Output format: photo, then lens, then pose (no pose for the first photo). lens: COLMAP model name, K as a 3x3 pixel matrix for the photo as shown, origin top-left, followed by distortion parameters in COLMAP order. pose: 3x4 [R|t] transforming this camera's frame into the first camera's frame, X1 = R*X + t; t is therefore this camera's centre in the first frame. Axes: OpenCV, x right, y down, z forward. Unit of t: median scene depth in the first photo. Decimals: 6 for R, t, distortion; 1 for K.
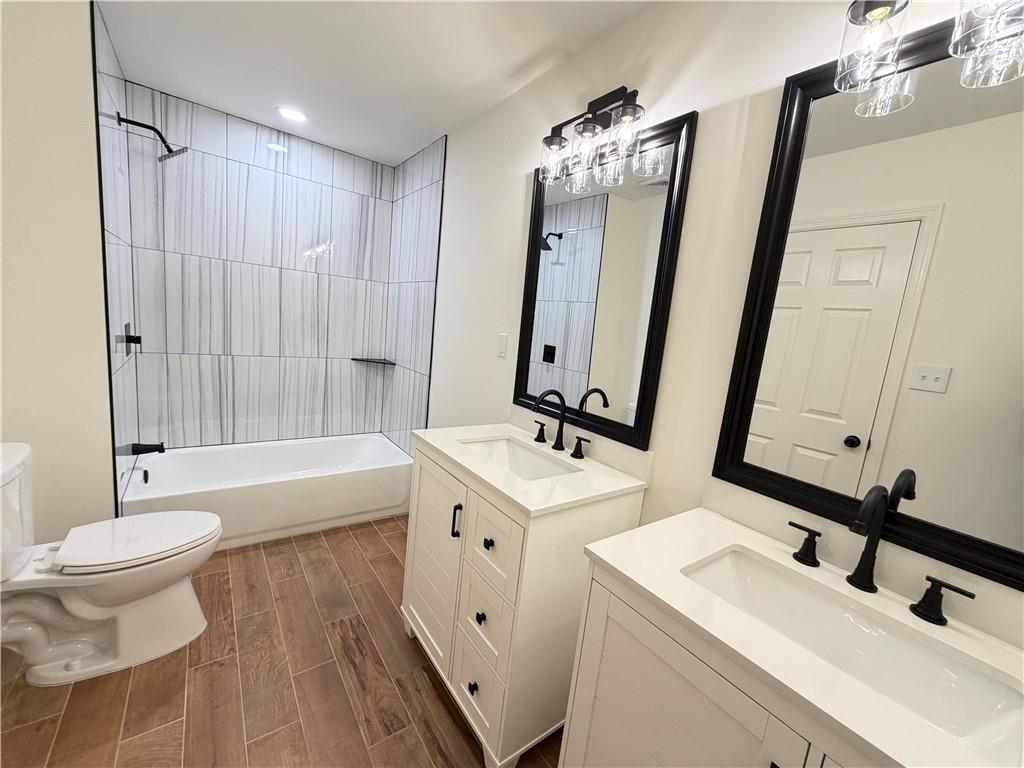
lens RADIAL K [[408.6, 0, 507.5], [0, 408.6, 382.3], [0, 0, 1]] dist [0.000268, -0.000437]
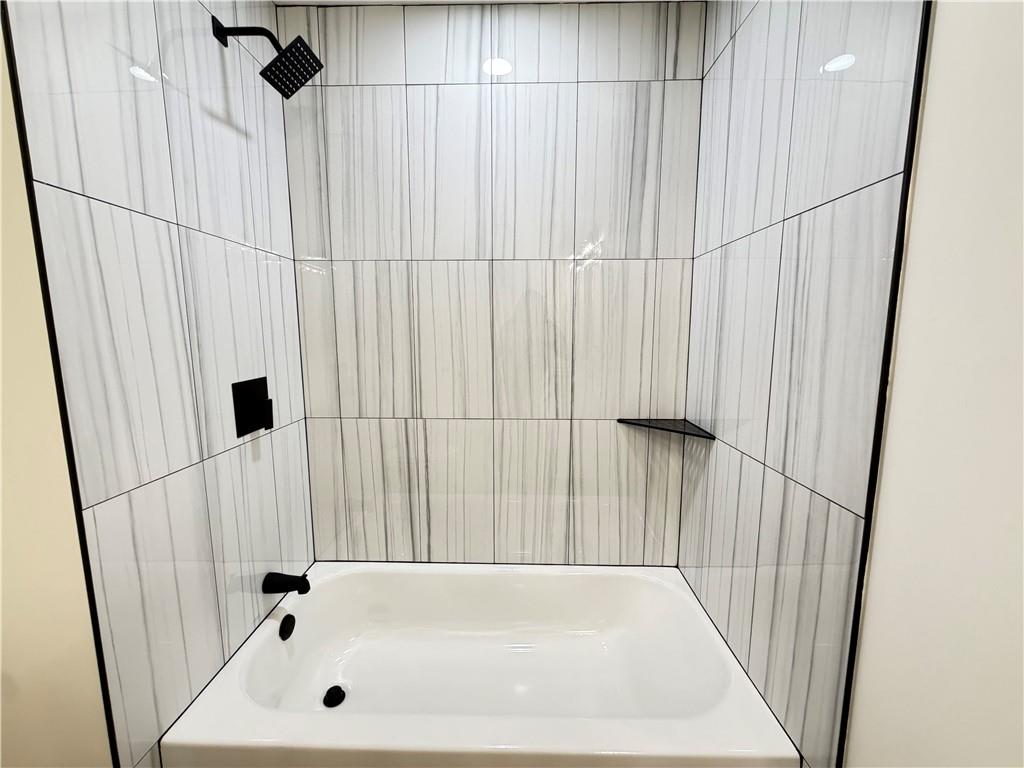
lens RADIAL K [[408.6, 0, 512.8], [0, 408.6, 383.6], [0, 0, 1]] dist [0.000268, -0.000437]
pose [[0.794299, -0.019851, -0.607203, -0.204995], [-0.009550, 0.998935, -0.045150, -0.090780], [0.607452, 0.041662, 0.793263, 0.599867]]
